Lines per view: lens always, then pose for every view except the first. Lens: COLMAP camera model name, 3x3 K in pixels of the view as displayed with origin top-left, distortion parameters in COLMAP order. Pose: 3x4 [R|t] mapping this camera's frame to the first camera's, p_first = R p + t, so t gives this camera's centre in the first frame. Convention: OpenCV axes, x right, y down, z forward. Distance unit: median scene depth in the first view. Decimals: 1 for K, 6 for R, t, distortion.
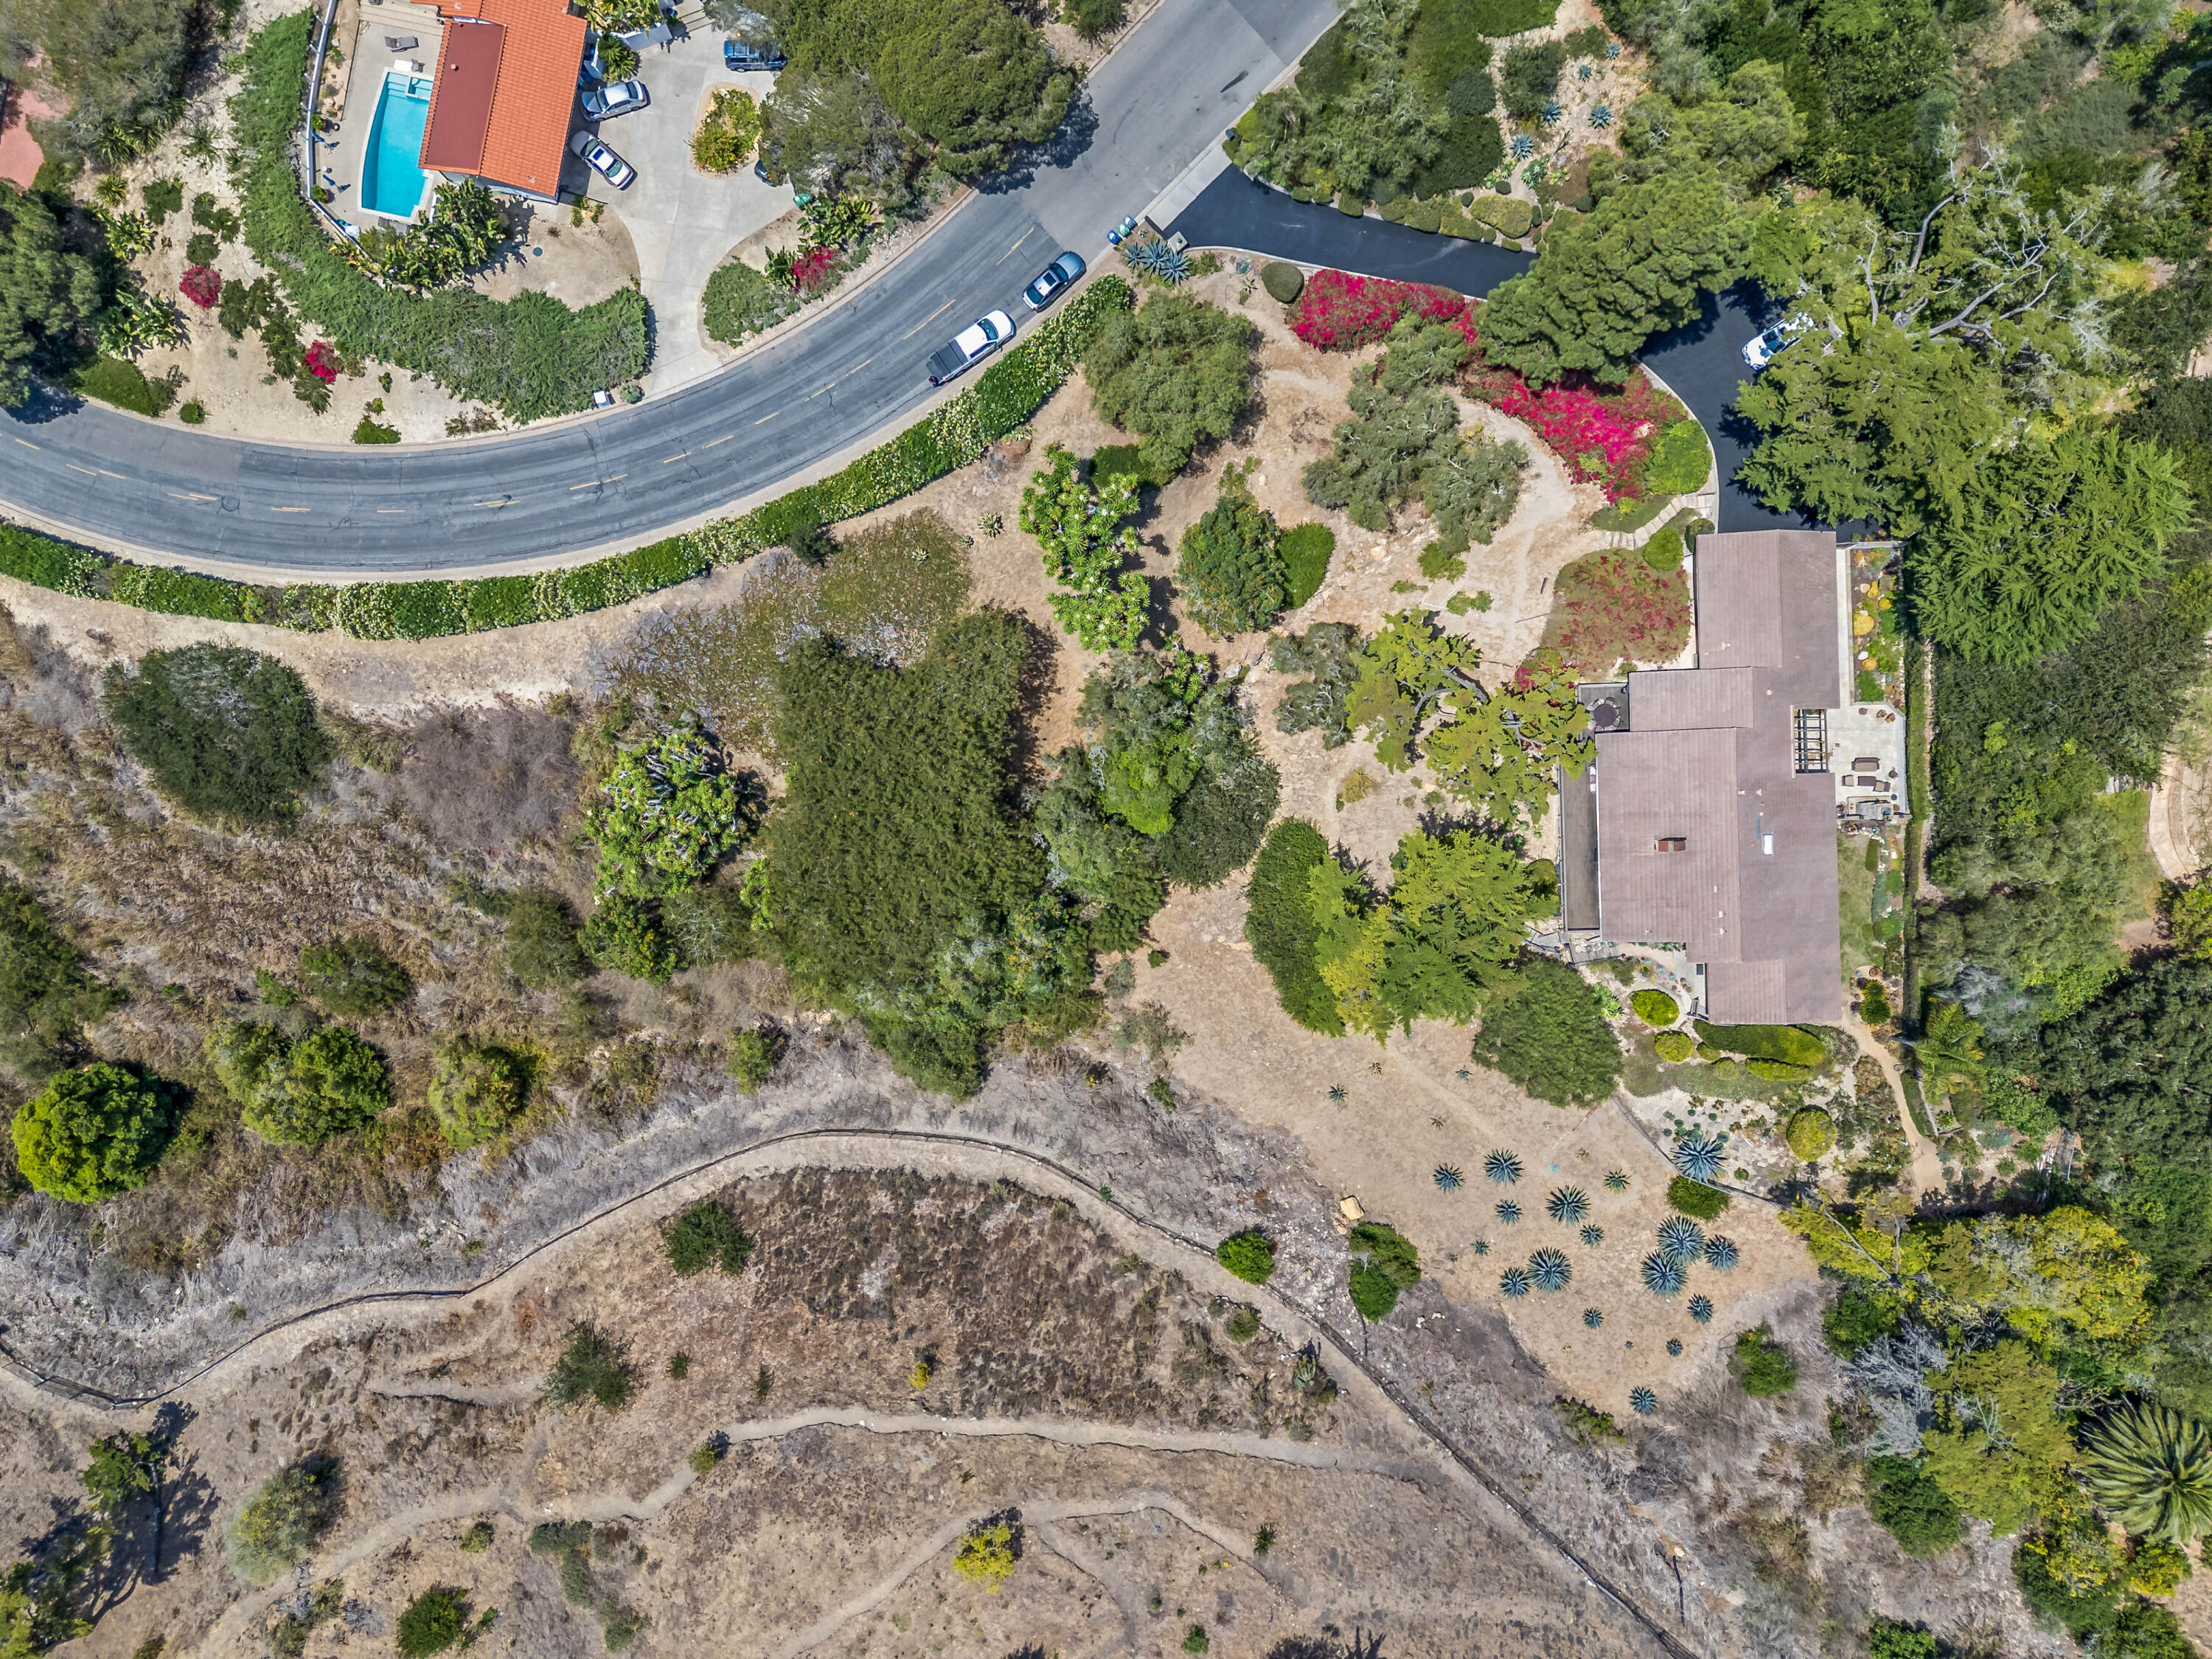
lens RADIAL K [[1571.0, 0, 1105.1], [0, 1571.0, 826.9], [0, 0, 1]] dist [0.038068, 0.002165]
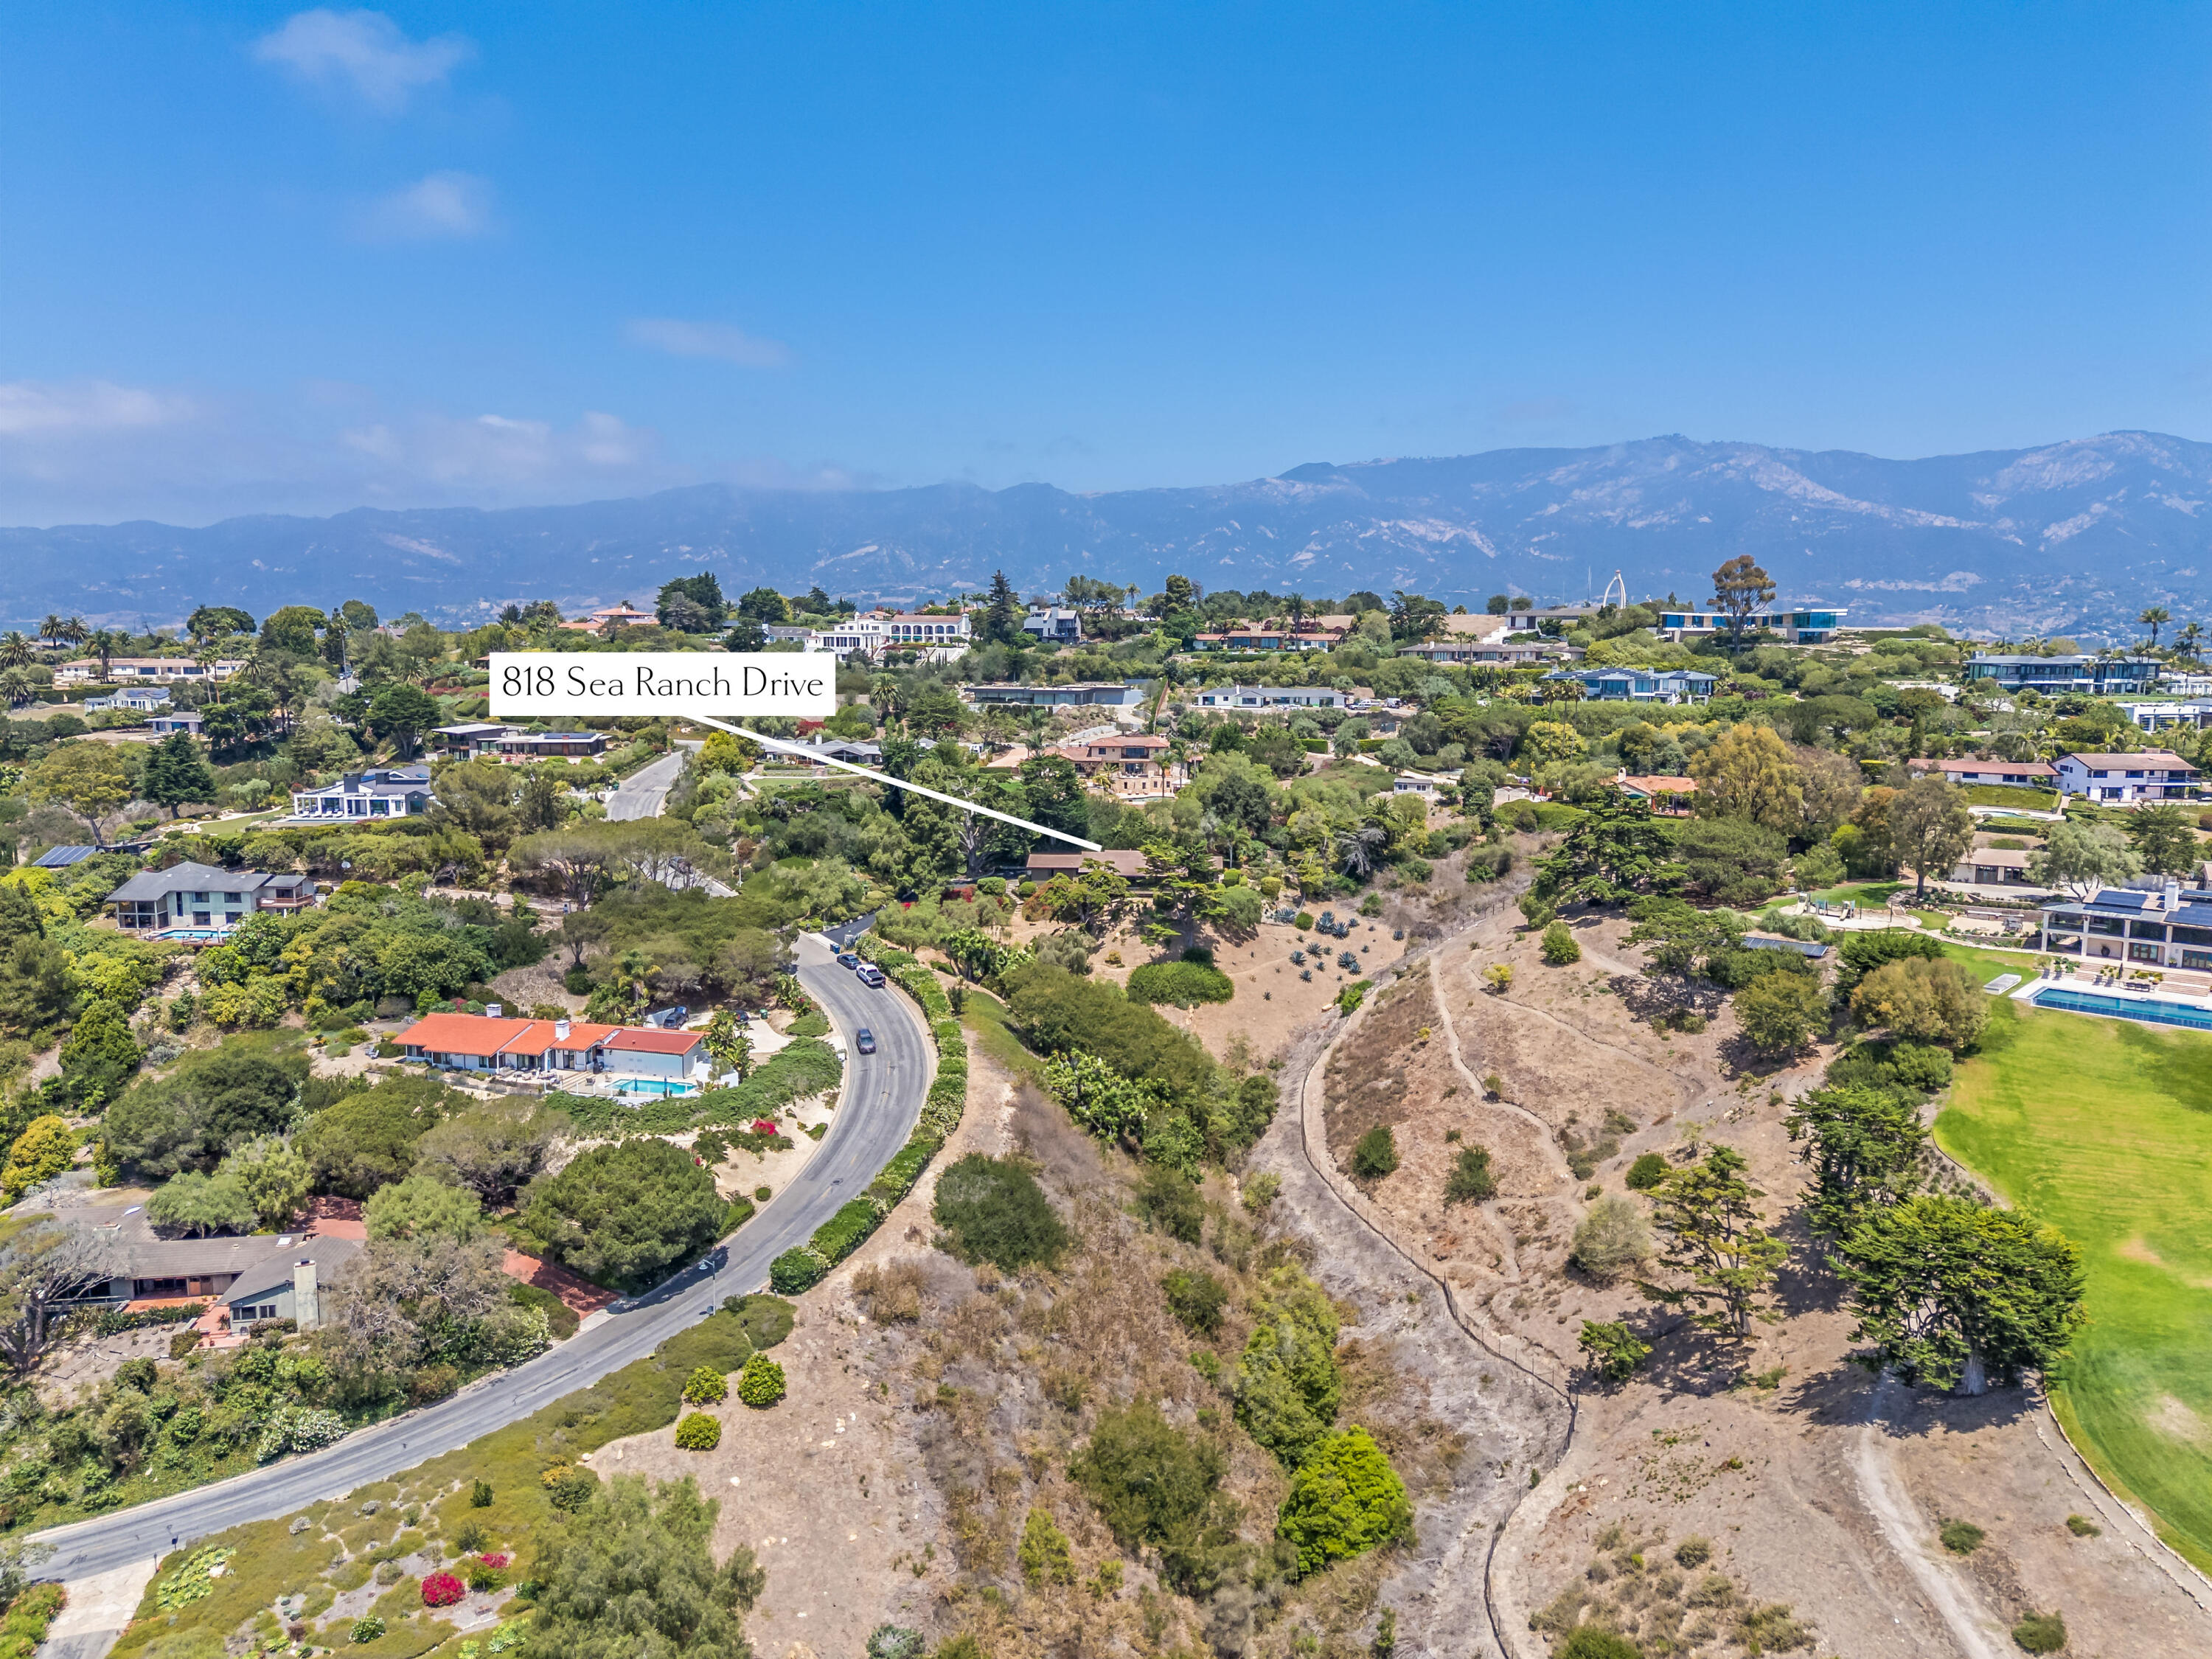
lens RADIAL K [[1571.0, 0, 1106.8], [0, 1571.0, 829.8], [0, 0, 1]] dist [0.038068, 0.002165]
pose [[0.087403, -0.168651, 0.981793, -1.797348], [0.996083, 0.028070, -0.083853, 0.131011], [-0.013417, 0.985276, 0.170443, 0.467808]]
